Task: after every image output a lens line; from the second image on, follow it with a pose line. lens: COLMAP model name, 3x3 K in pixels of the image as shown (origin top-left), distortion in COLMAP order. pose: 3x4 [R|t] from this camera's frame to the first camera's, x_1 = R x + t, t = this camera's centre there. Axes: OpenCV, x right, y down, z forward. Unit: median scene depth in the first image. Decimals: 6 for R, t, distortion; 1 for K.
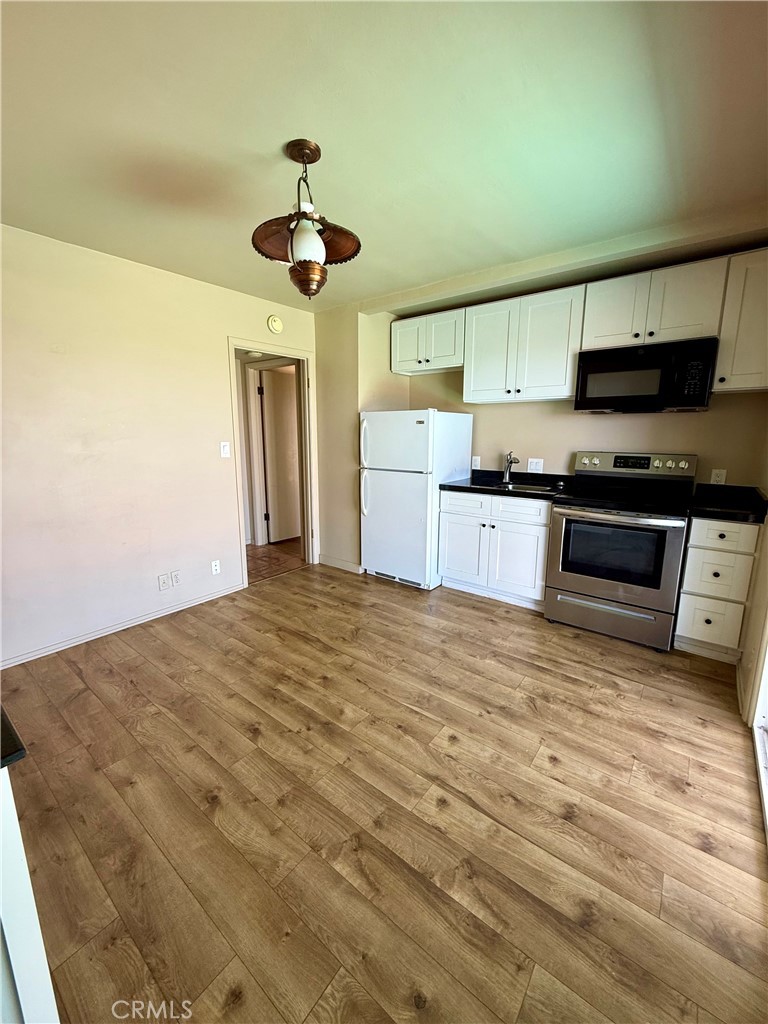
lens RADIAL K [[408.4, 0, 384.9], [0, 408.4, 510.0], [0, 0, 1]] dist [-0.000770, 0.000022]
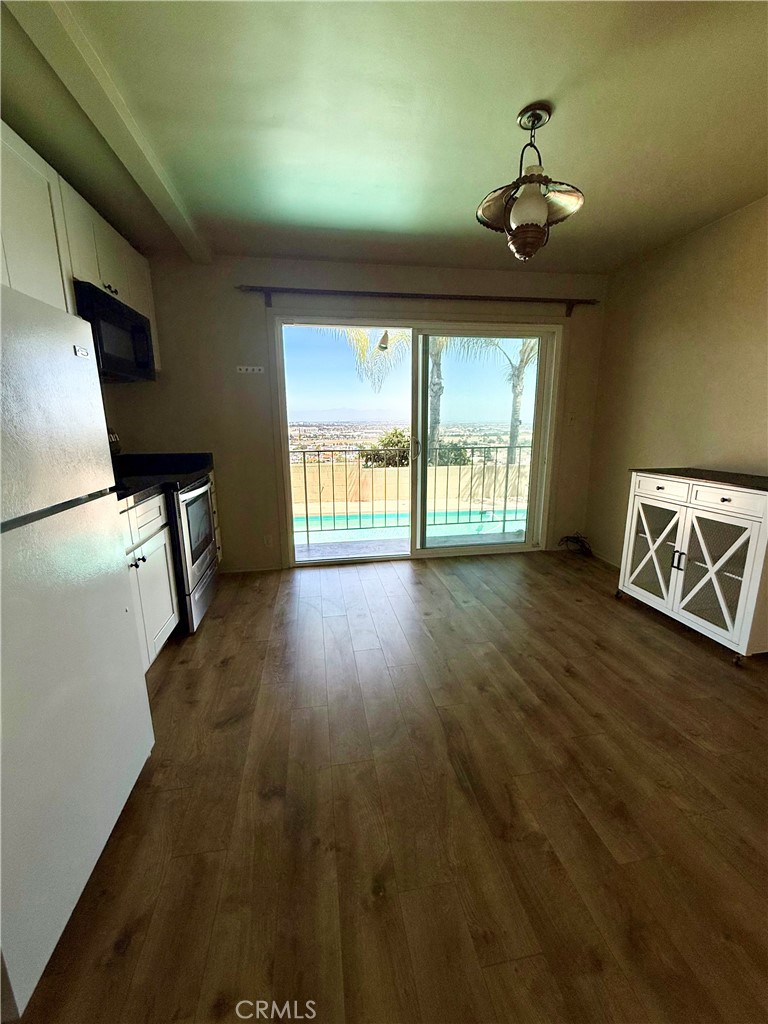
lens RADIAL K [[408.4, 0, 384.4], [0, 408.4, 510.9], [0, 0, 1]] dist [-0.000770, 0.000022]
pose [[-0.742354, -0.137295, 0.655790, -0.495684], [0.137473, 0.926743, 0.349641, -0.245356], [-0.655753, 0.349711, -0.669097, 1.550080]]
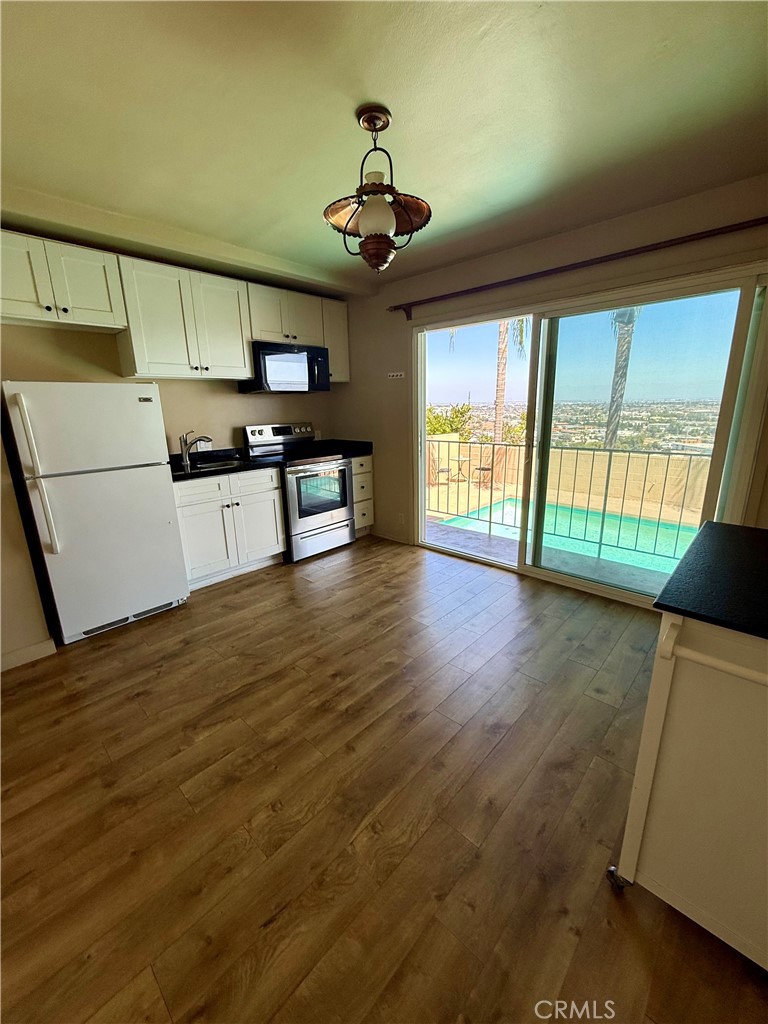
lens RADIAL K [[408.4, 0, 384.8], [0, 408.4, 511.0], [0, 0, 1]] dist [-0.000770, 0.000022]
pose [[0.090548, -0.253498, 0.963089, -0.933425], [0.210769, 0.950033, 0.230245, -0.135404], [-0.973333, 0.182141, 0.139453, 0.684008]]
